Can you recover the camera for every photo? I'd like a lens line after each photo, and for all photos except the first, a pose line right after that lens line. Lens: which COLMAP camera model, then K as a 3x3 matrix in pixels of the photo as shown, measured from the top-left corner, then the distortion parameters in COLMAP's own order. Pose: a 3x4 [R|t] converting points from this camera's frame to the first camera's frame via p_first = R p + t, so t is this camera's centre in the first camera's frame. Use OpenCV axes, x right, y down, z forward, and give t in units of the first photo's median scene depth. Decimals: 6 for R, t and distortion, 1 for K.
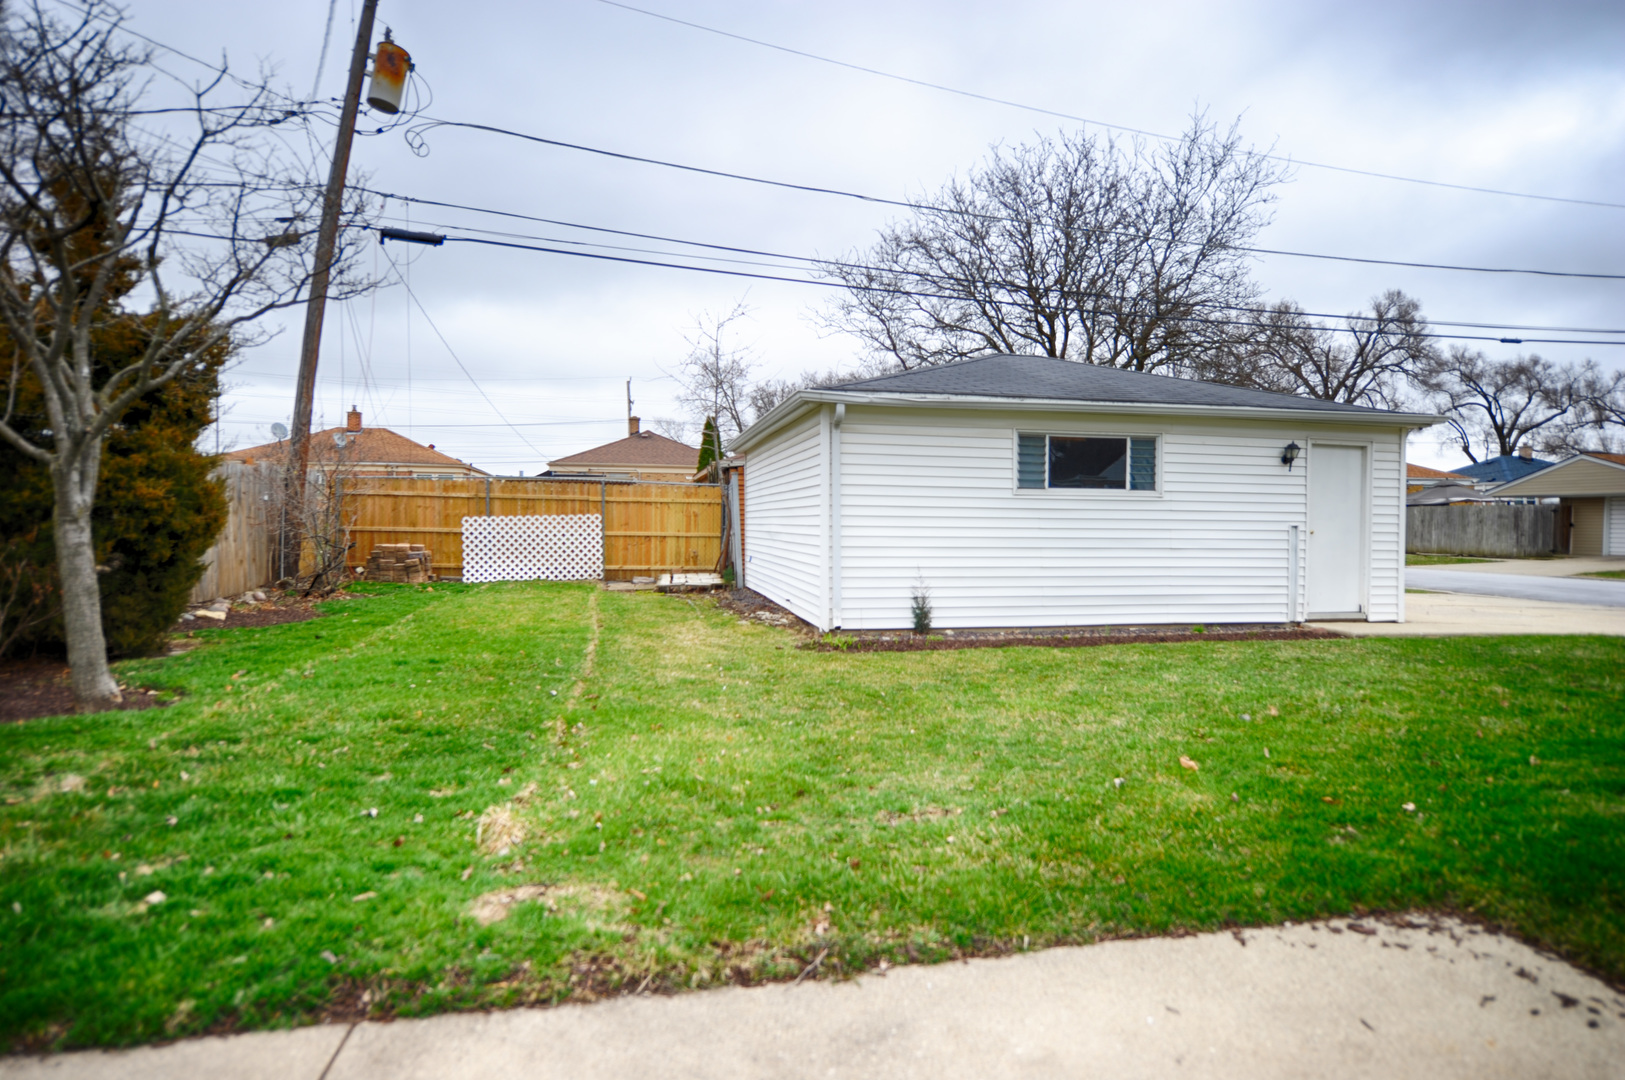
lens RADIAL K [[885.8, 0, 812.5], [0, 885.8, 540.0], [0, 0, 1]] dist [0.002183, 0.000244]
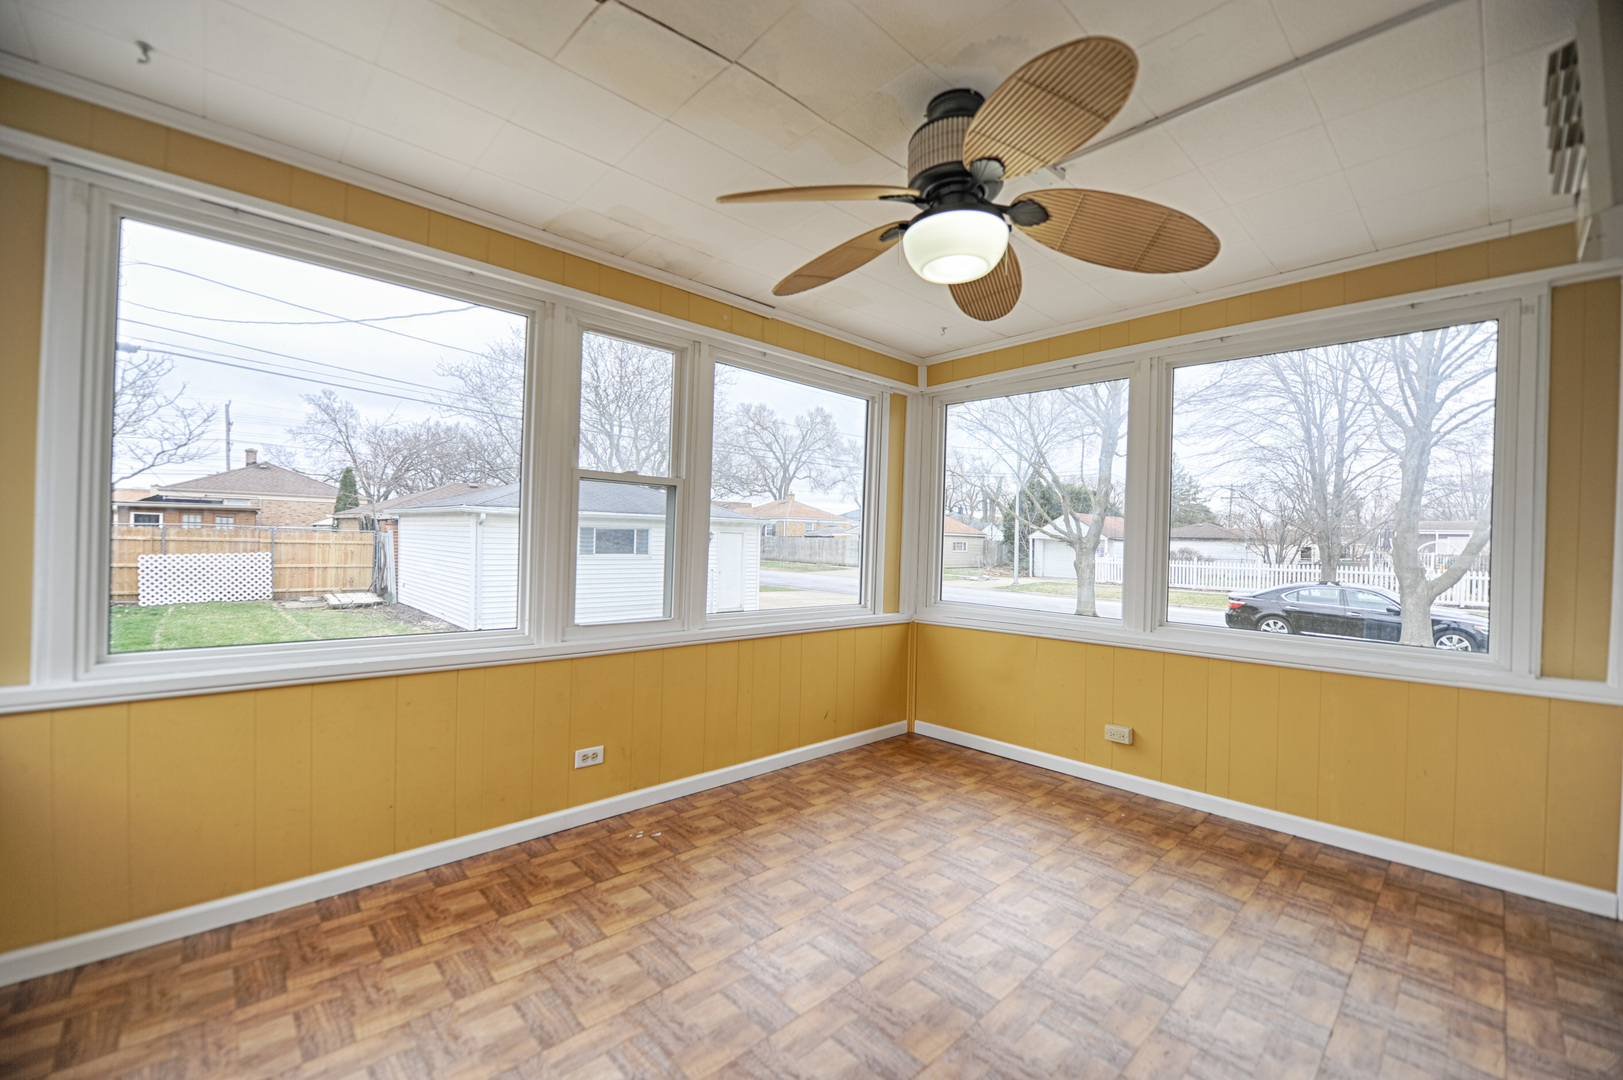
lens RADIAL K [[675.6, 0, 843.2], [0, 675.6, 537.6], [0, 0, 1]] dist [-0.012697, -0.000649]
pose [[0.834606, 0.015957, 0.550617, -0.066770], [-0.014034, 0.999872, -0.007704, -0.055549], [-0.550669, -0.001298, 0.834723, -0.362952]]
